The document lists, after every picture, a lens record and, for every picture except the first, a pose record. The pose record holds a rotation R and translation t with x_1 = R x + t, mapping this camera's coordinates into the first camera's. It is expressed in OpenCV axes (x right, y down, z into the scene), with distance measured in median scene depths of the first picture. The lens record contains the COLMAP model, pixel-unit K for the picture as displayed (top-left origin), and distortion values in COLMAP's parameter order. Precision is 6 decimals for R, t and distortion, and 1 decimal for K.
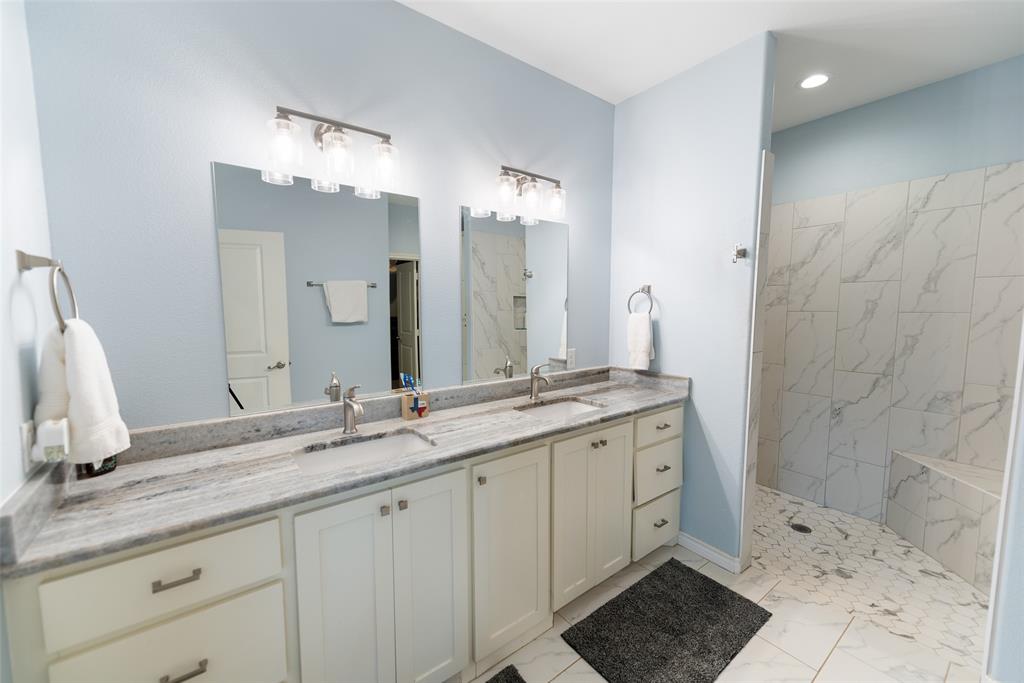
lens RADIAL K [[400.8, 0, 513.6], [0, 400.8, 343.0], [0, 0, 1]] dist [0.010472, -0.002953]
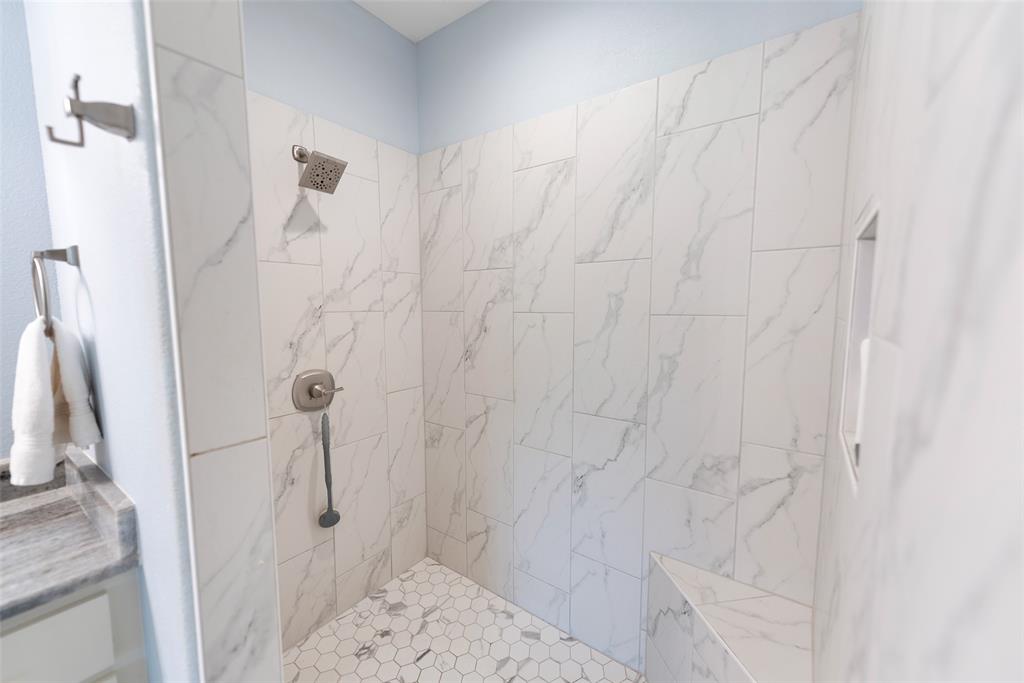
lens RADIAL K [[400.8, 0, 513.6], [0, 400.8, 343.0], [0, 0, 1]] dist [0.010472, -0.002953]
pose [[0.956247, -0.028457, 0.291173, 0.593675], [0.026174, 0.999589, 0.011732, -0.047163], [-0.291387, -0.003598, 0.956598, 0.506873]]
